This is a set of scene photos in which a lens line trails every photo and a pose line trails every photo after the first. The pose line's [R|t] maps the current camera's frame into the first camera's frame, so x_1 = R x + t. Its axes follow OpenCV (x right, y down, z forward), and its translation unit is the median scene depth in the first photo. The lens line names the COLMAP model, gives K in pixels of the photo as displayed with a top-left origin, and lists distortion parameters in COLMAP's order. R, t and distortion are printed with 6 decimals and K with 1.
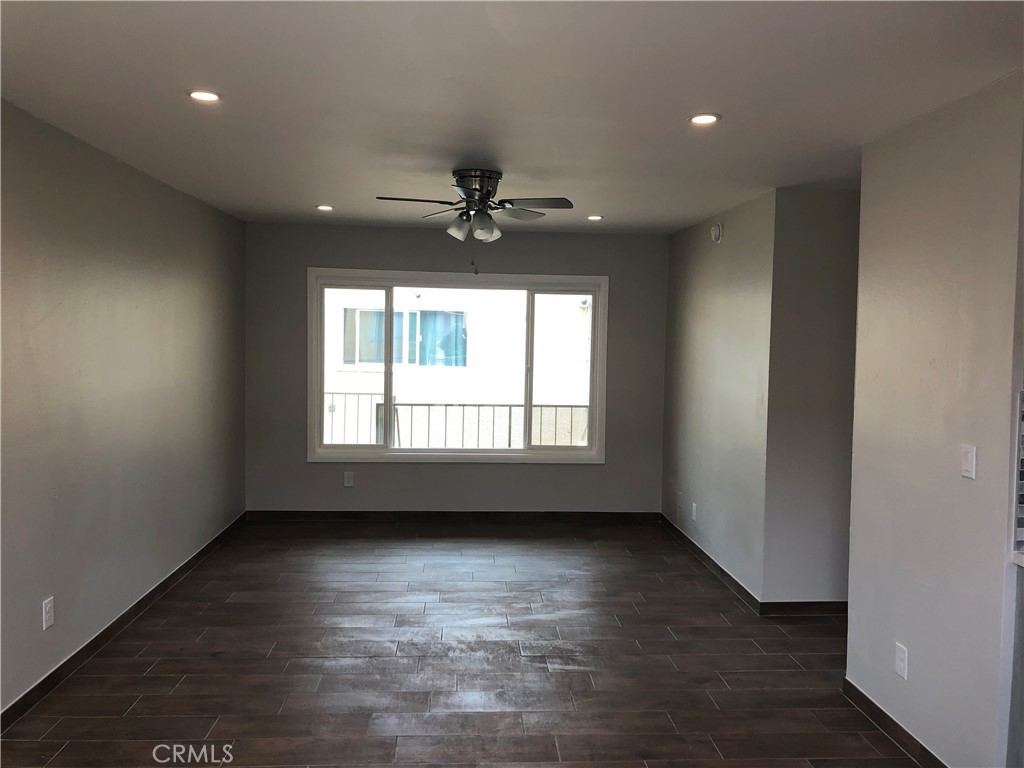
lens RADIAL K [[834.4, 0, 514.8], [0, 834.4, 383.3], [0, 0, 1]] dist [0.036219, -0.033178]
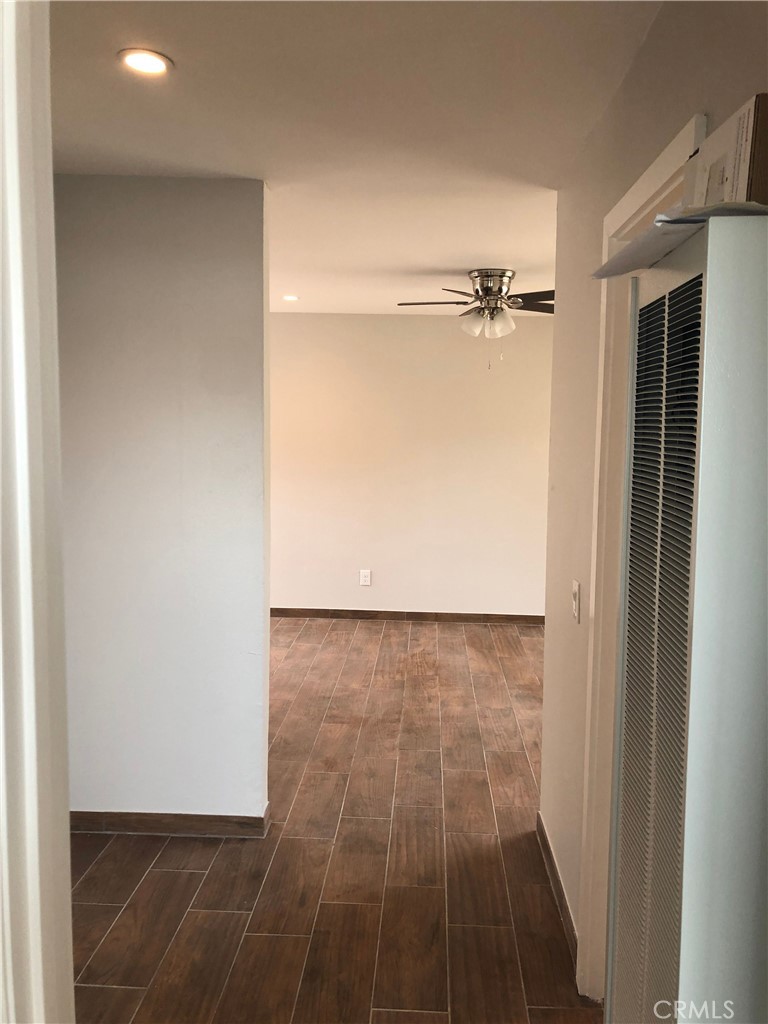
lens RADIAL K [[834.4, 0, 382.7], [0, 834.4, 511.6], [0, 0, 1]] dist [0.036219, -0.033178]
pose [[-0.121993, 0.088319, -0.988594, 0.836550], [-0.055236, 0.993885, 0.095608, -0.035709], [0.990993, 0.066270, -0.116369, 0.814557]]
